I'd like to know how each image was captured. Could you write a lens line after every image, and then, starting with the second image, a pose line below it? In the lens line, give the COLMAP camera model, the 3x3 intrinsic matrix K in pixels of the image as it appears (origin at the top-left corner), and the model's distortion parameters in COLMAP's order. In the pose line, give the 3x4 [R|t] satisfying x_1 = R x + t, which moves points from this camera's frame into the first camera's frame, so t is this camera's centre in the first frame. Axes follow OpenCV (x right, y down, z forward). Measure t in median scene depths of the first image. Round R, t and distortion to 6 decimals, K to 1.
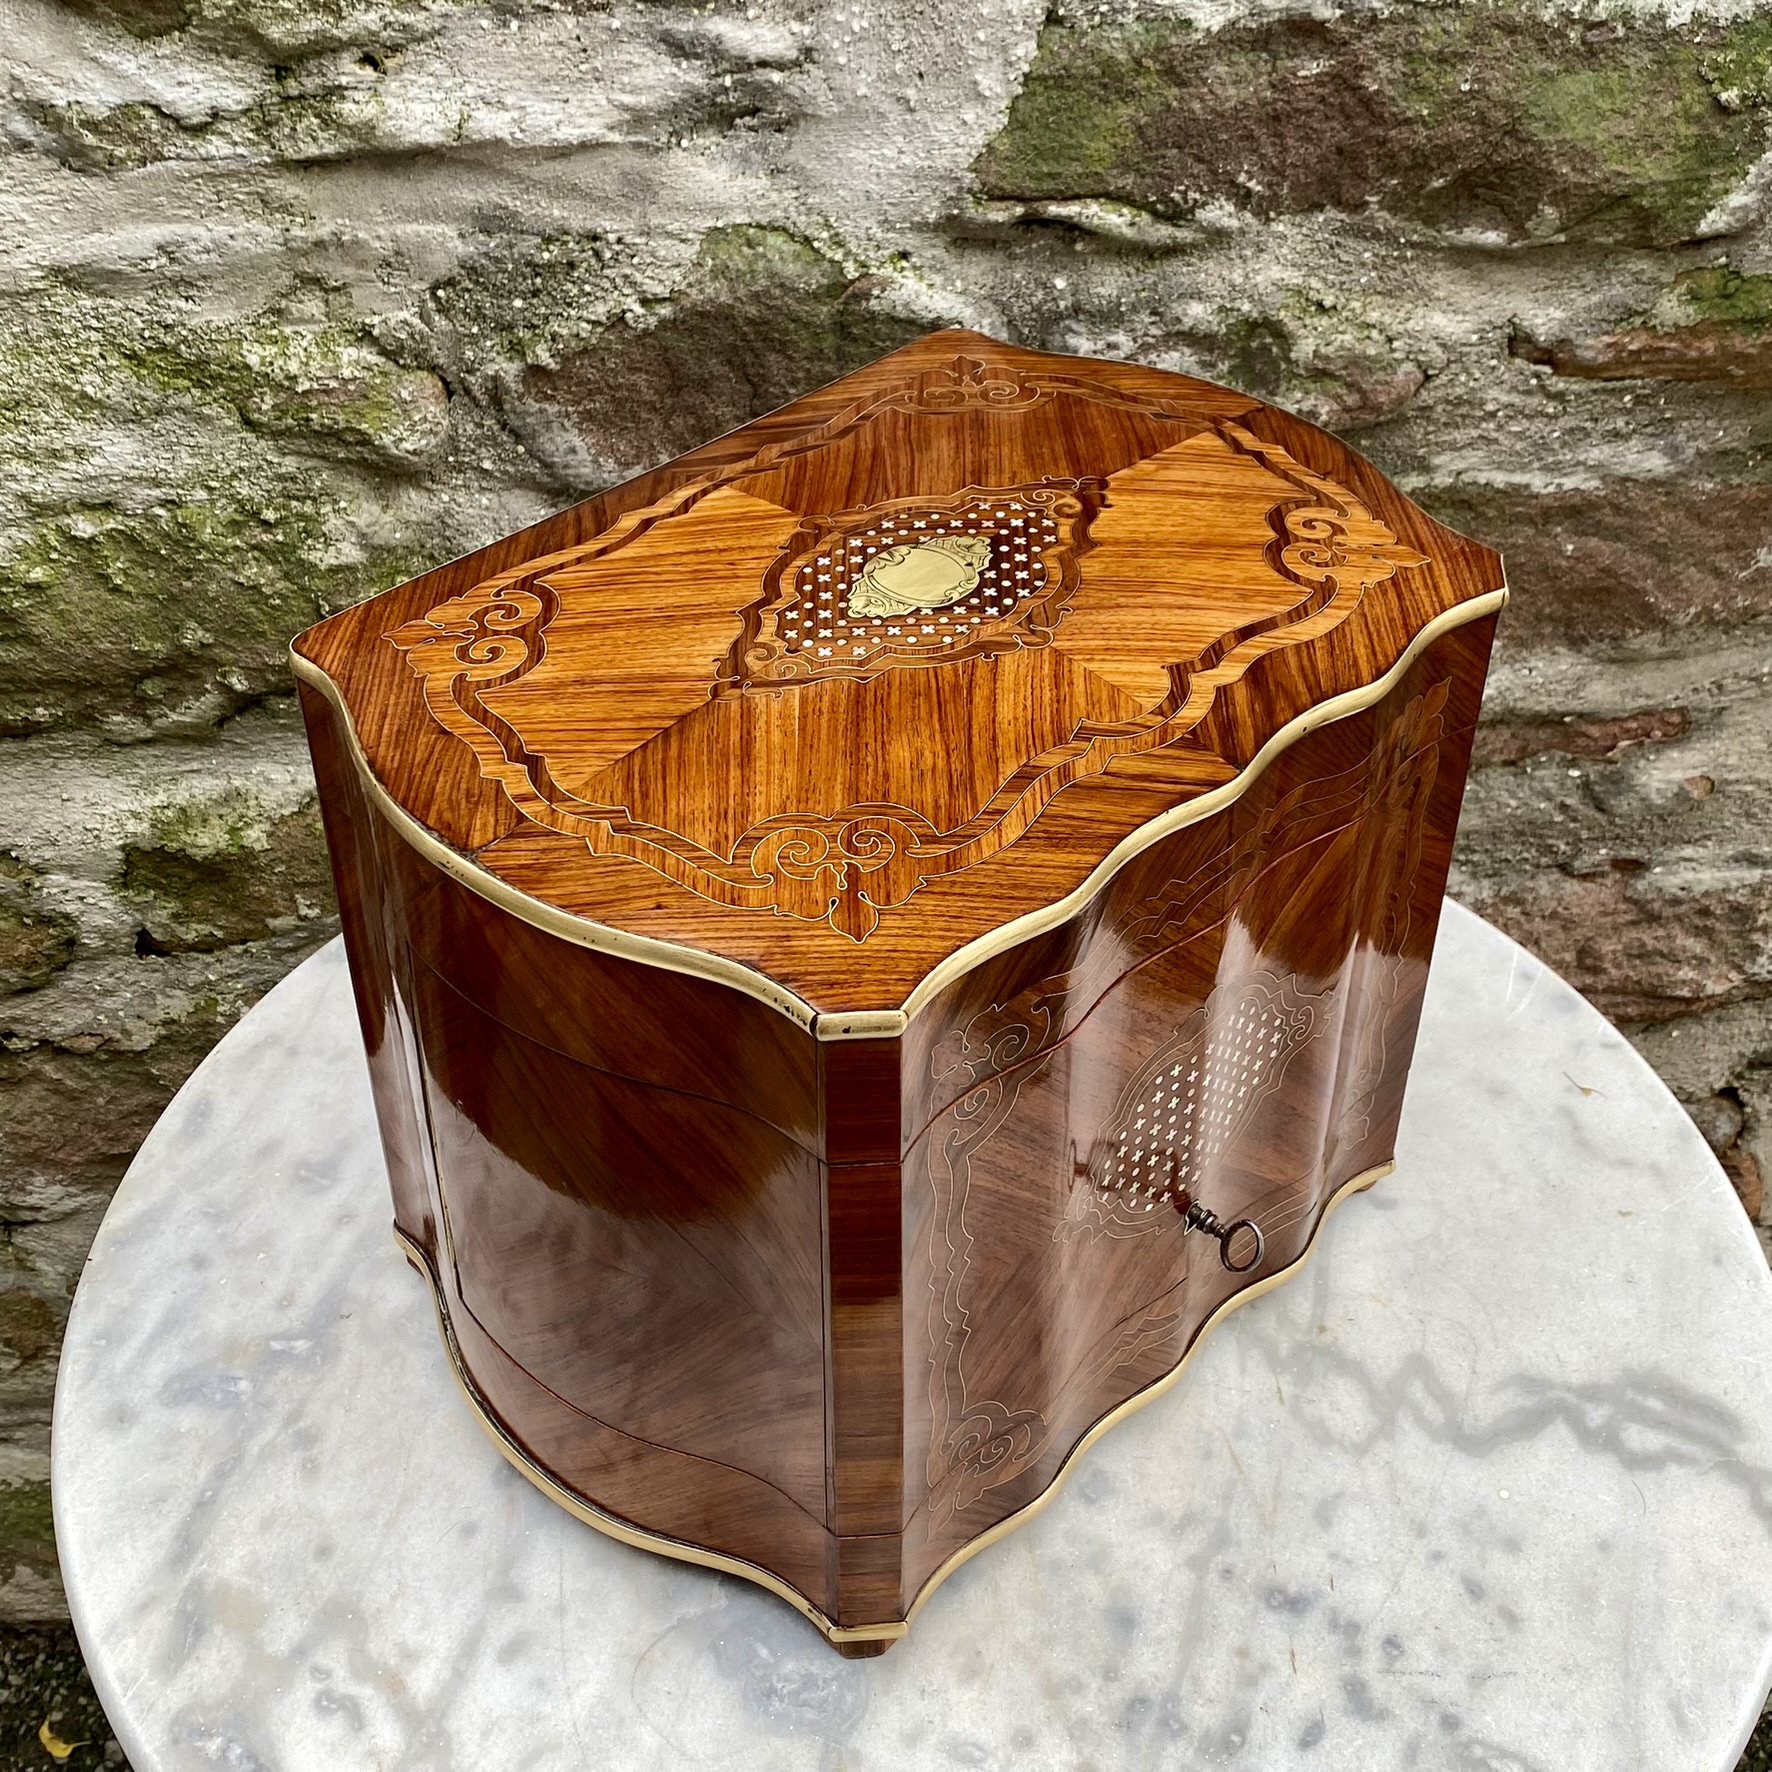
lens RADIAL K [[2340.3, 0, 894.6], [0, 2340.3, 791.4], [0, 0, 1]] dist [0.129612, -0.395904]
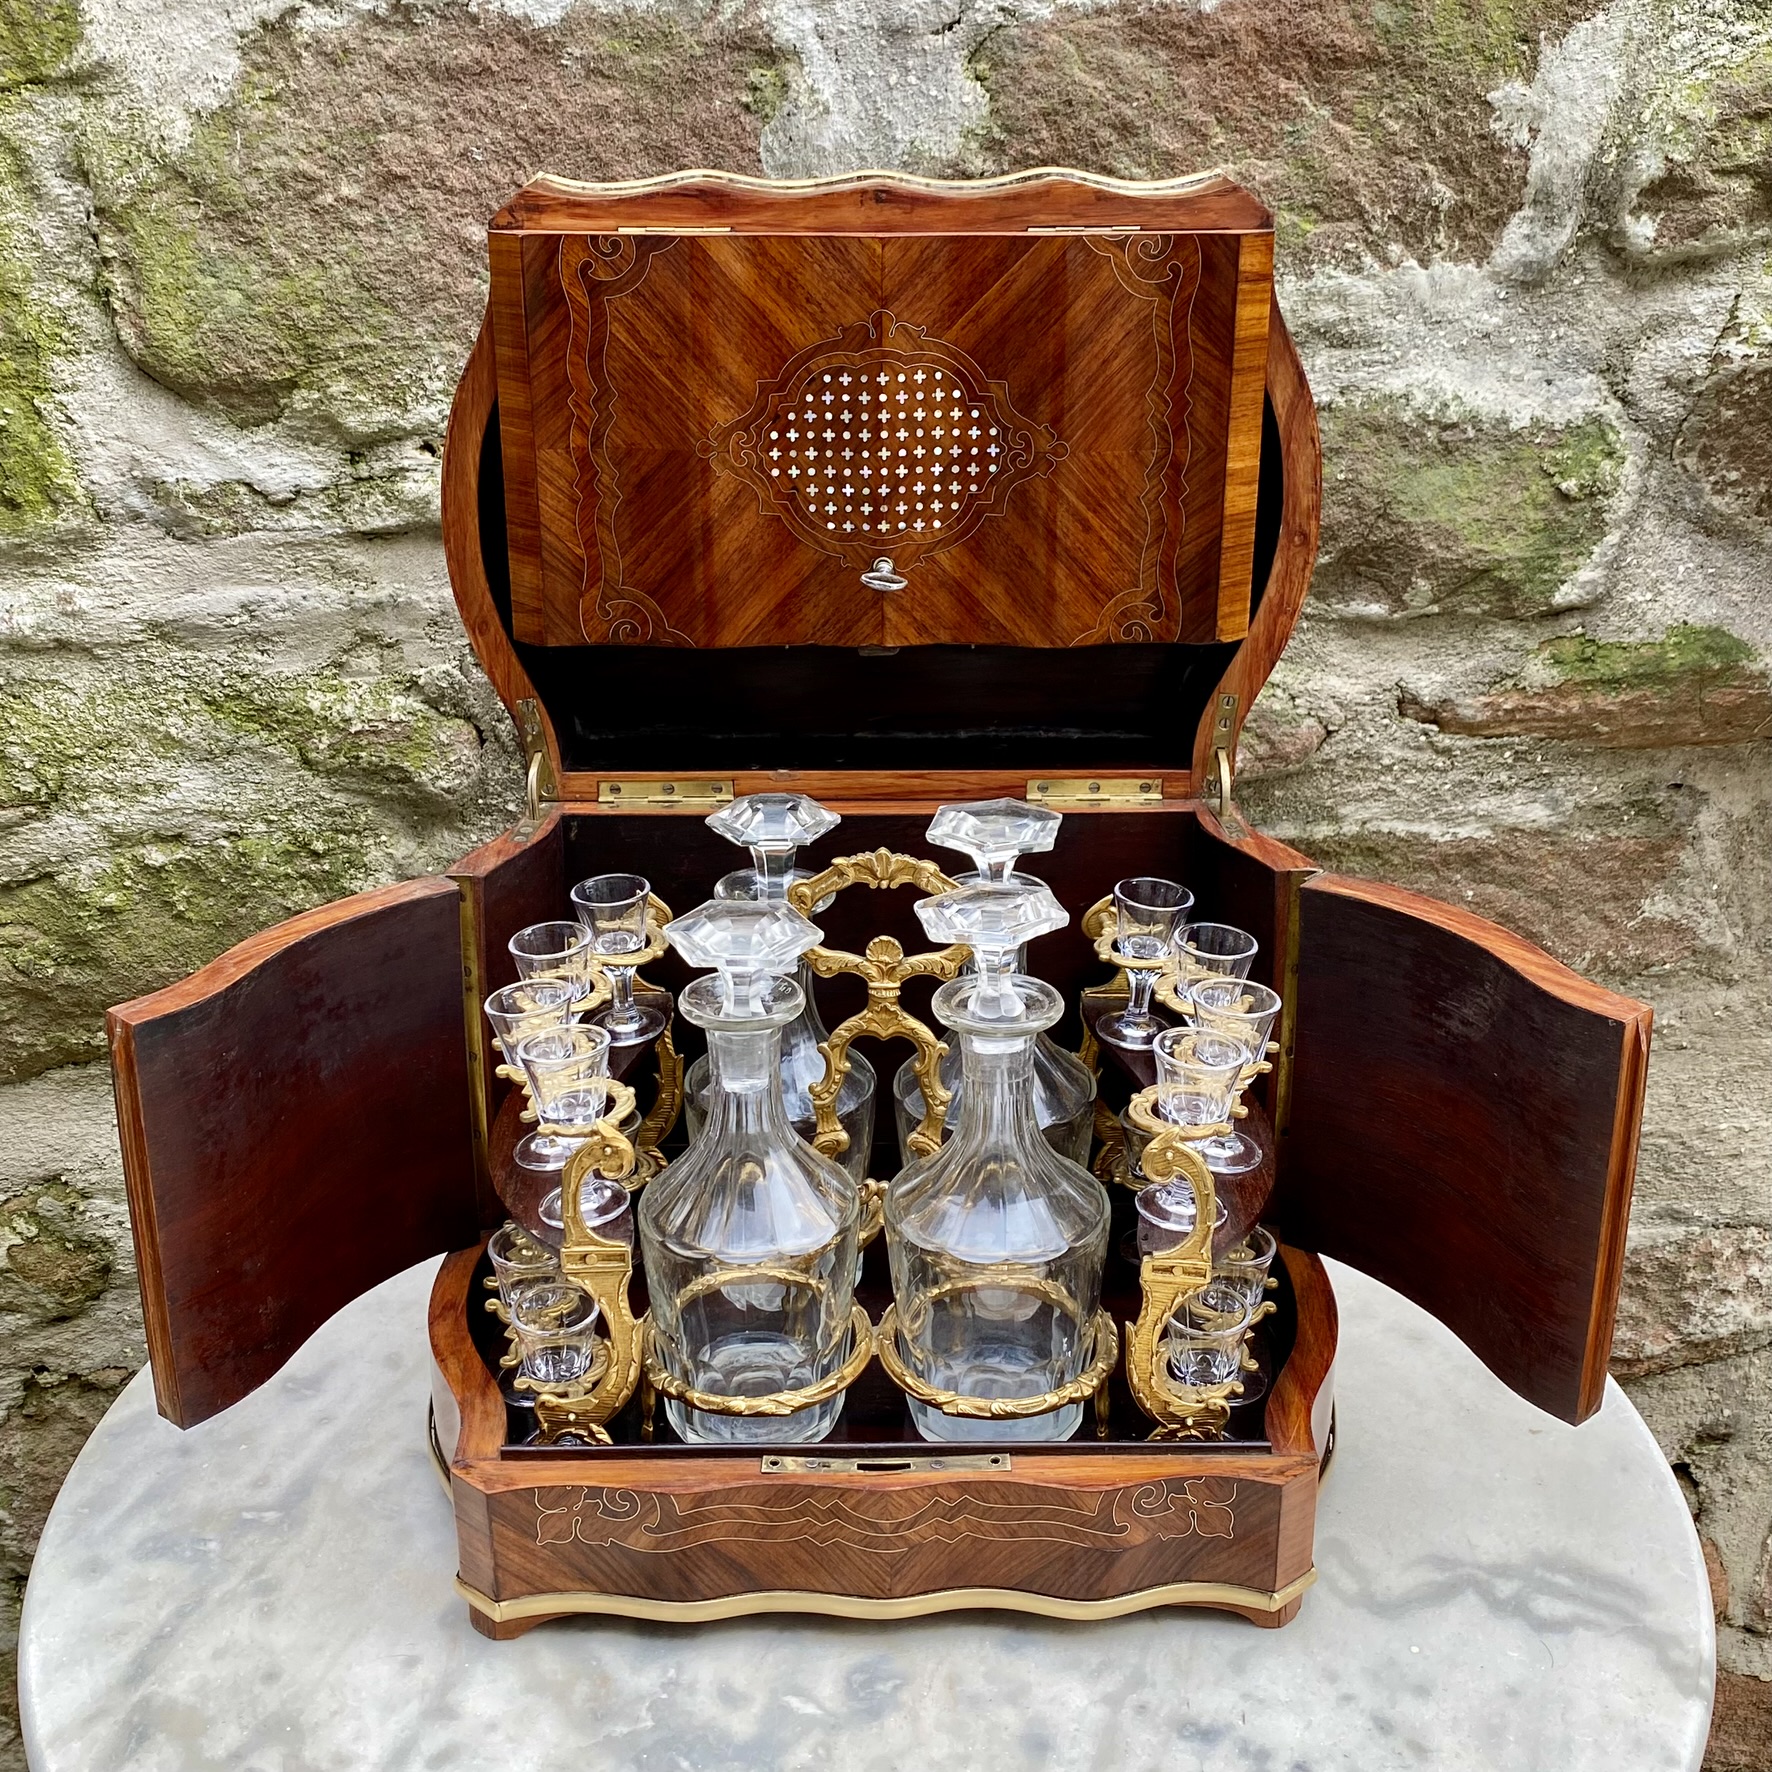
lens RADIAL K [[2213.3, 0, 887.5], [0, 2213.3, 853.9], [0, 0, 1]] dist [0.153109, -0.456648]
pose [[0.999533, 0.004626, -0.030211, 0.044605], [-0.012926, 0.959705, -0.280713, 0.190912], [0.027695, 0.280973, 0.959316, -0.030525]]
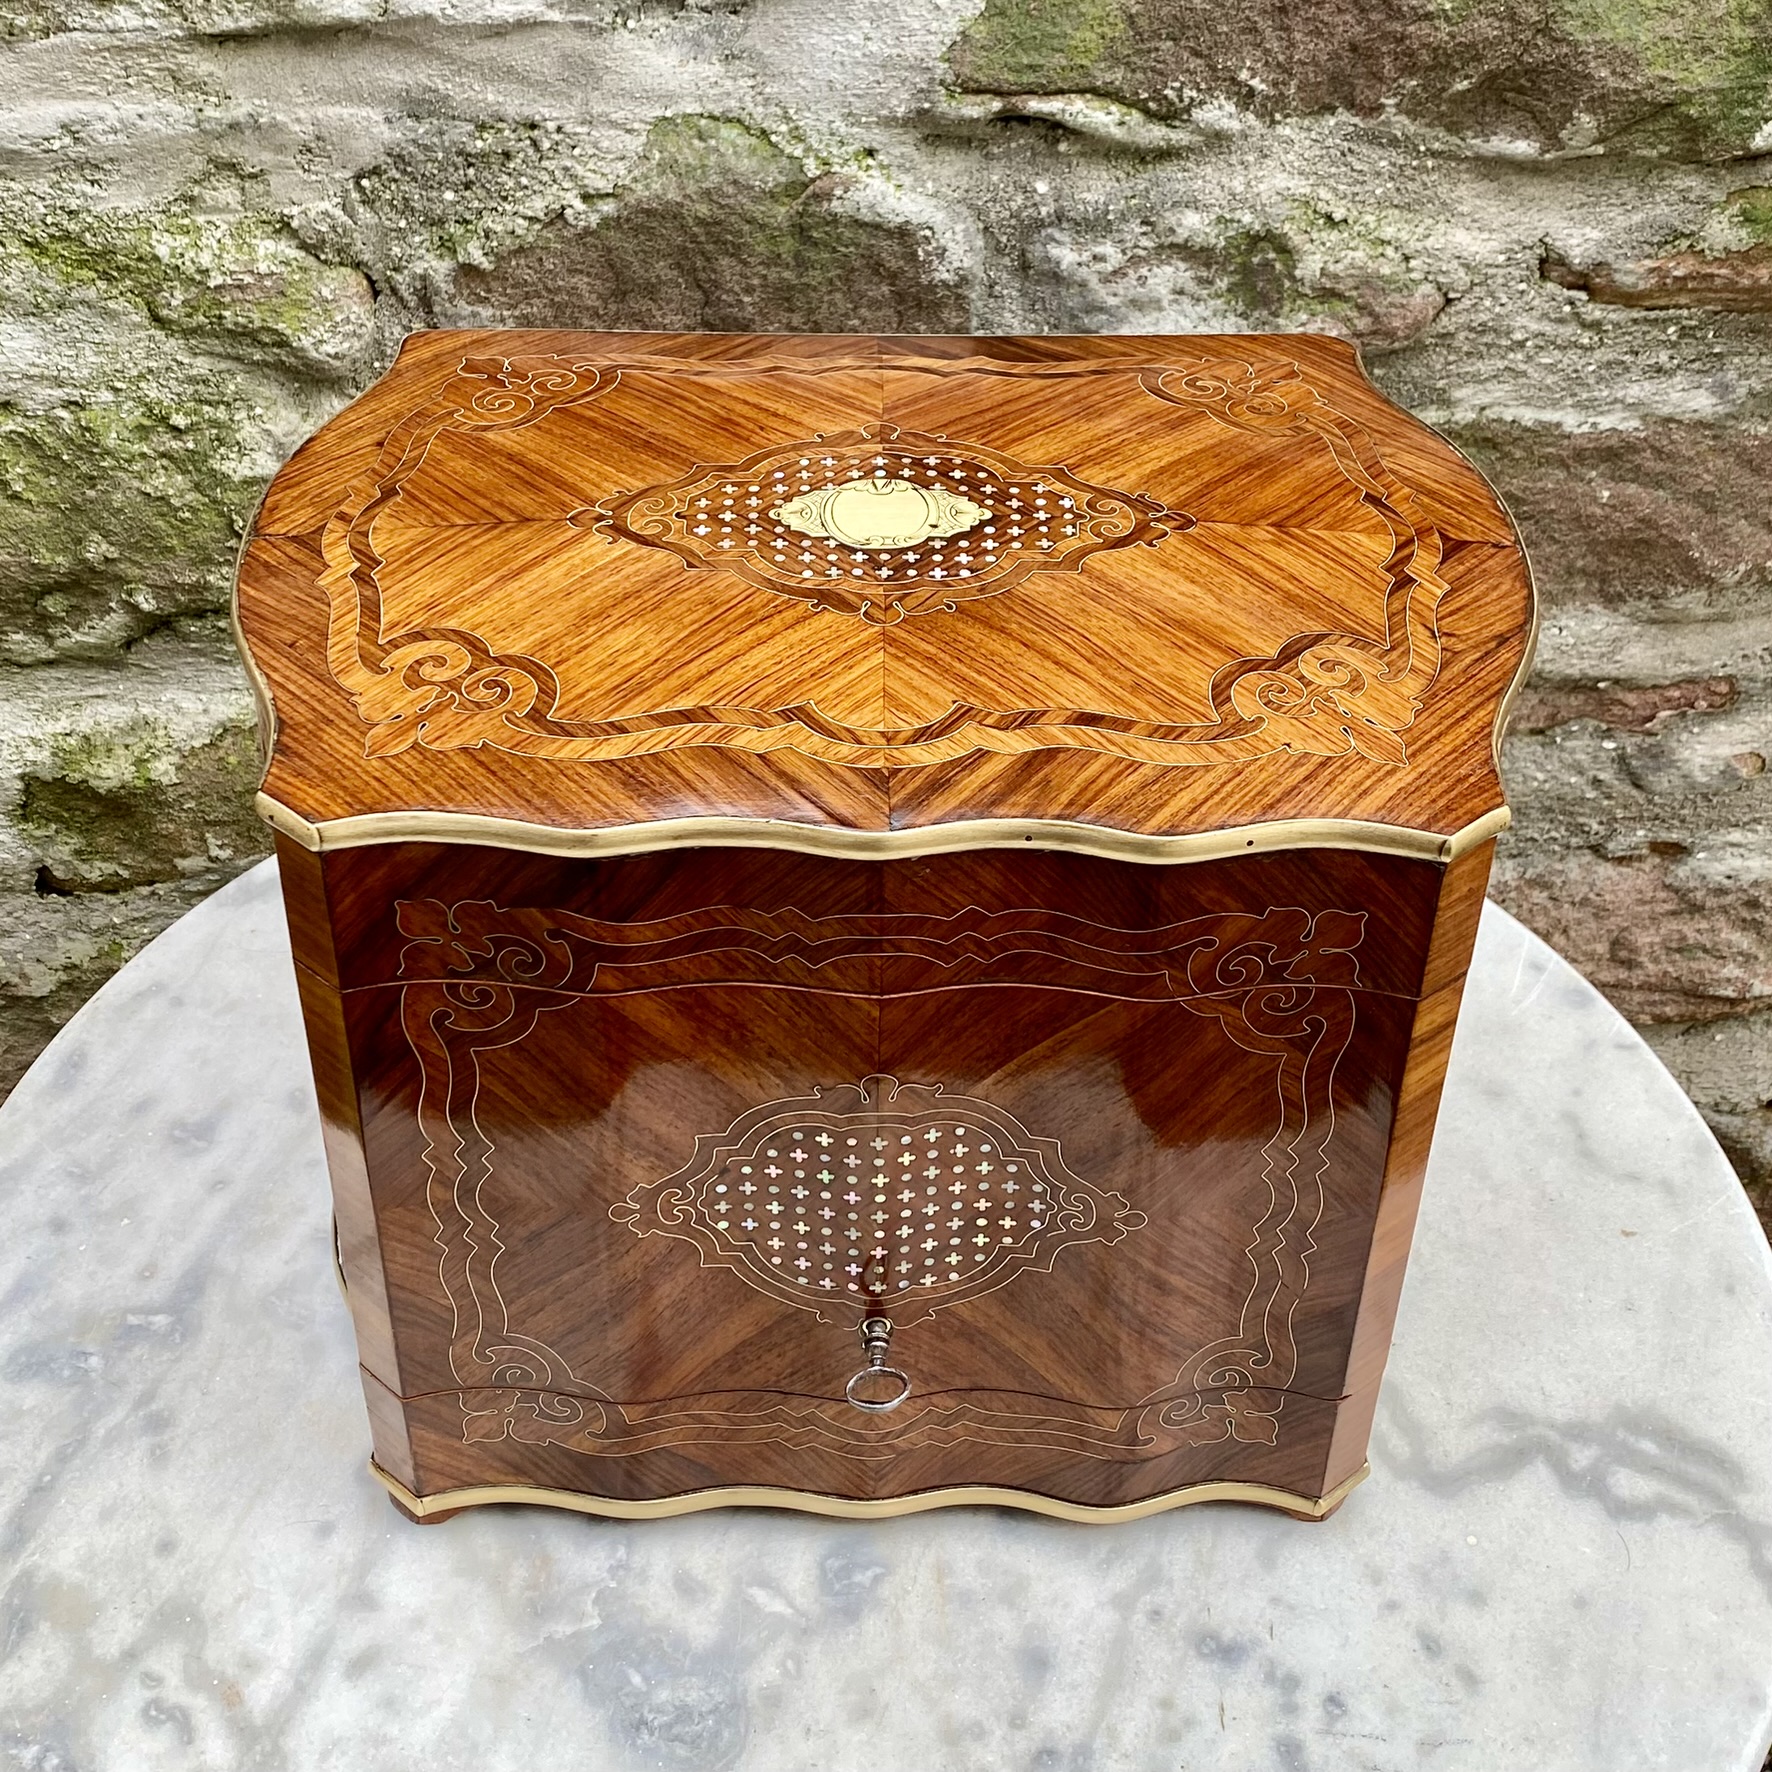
lens RADIAL K [[2507.5, 0, 843.2], [0, 2507.5, 746.0], [0, 0, 1]] dist [0.120102, -0.360074]
pose [[0.998760, 0.030922, -0.039019, 0.037727], [-0.031028, 0.999516, -0.002093, 0.004295], [0.038936, 0.003302, 0.999236, 0.023402]]
